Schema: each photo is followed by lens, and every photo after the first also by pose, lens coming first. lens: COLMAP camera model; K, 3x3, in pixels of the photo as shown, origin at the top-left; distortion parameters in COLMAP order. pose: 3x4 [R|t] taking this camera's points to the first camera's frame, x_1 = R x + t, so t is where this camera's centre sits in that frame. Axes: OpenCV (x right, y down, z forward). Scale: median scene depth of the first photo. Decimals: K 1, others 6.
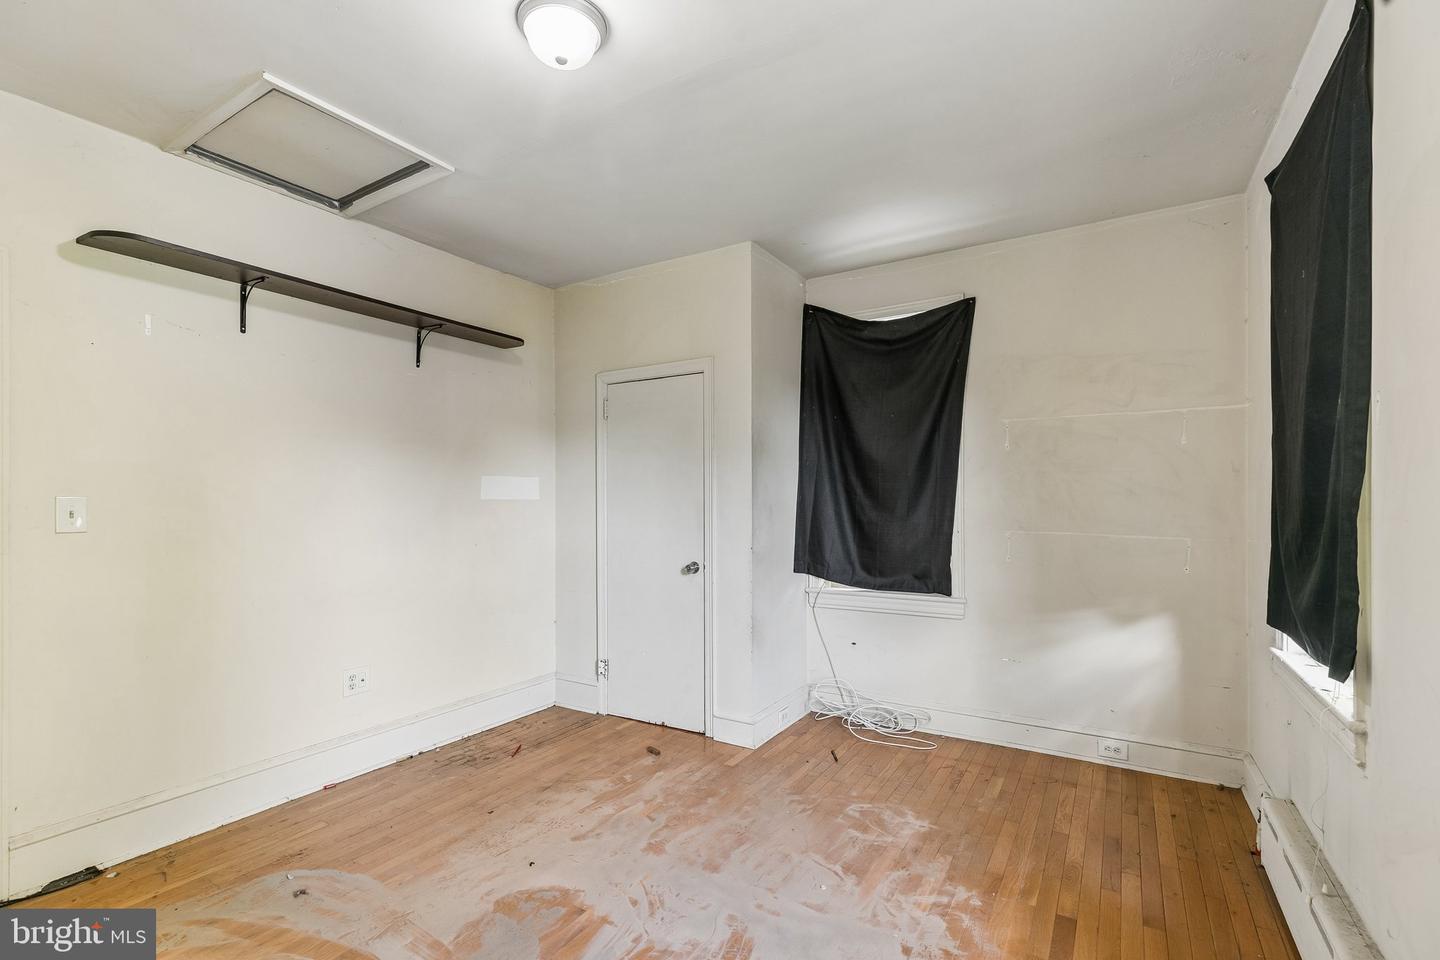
lens RADIAL K [[654.3, 0, 715.7], [0, 654.3, 505.6], [0, 0, 1]] dist [0.011257, 0.000045]
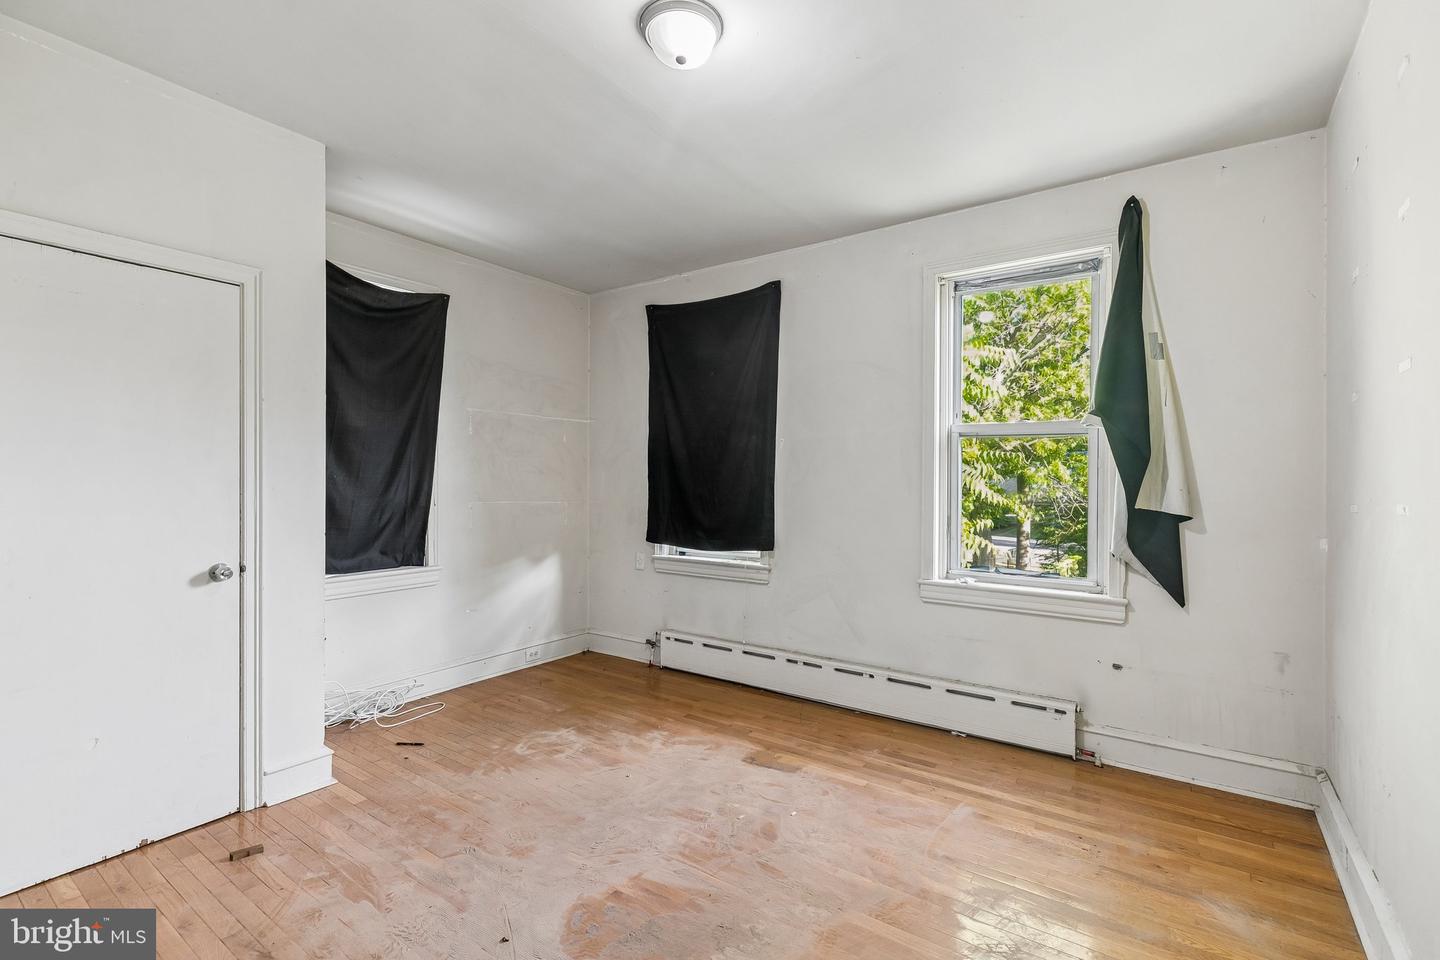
lens RADIAL K [[652.5, 0, 718.5], [0, 652.5, 486.0], [0, 0, 1]] dist [0.005480, -0.000321]
pose [[0.062119, -0.004469, 0.998059, -0.782868], [0.000761, 0.999990, 0.004430, 0.004891], [-0.998068, 0.000484, 0.062122, 0.529240]]
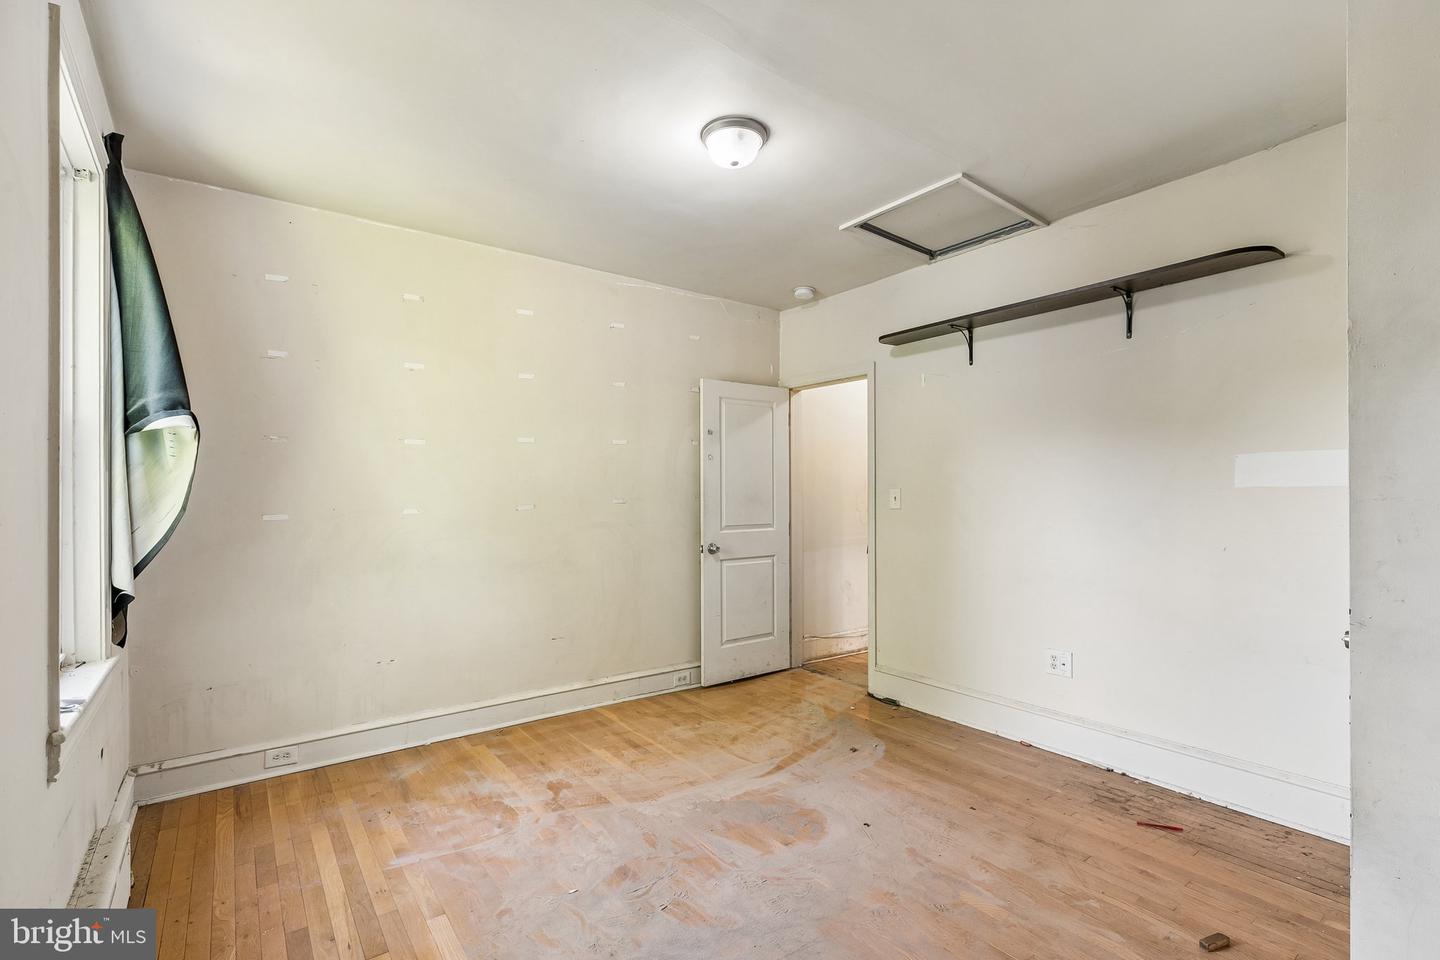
lens RADIAL K [[652.5, 0, 718.5], [0, 652.5, 486.0], [0, 0, 1]] dist [0.005480, -0.000321]
pose [[-0.360700, -0.004759, -0.932670, 0.623523], [0.001042, 0.999984, -0.005505, -0.008525], [0.932681, -0.002957, -0.360690, 0.880813]]
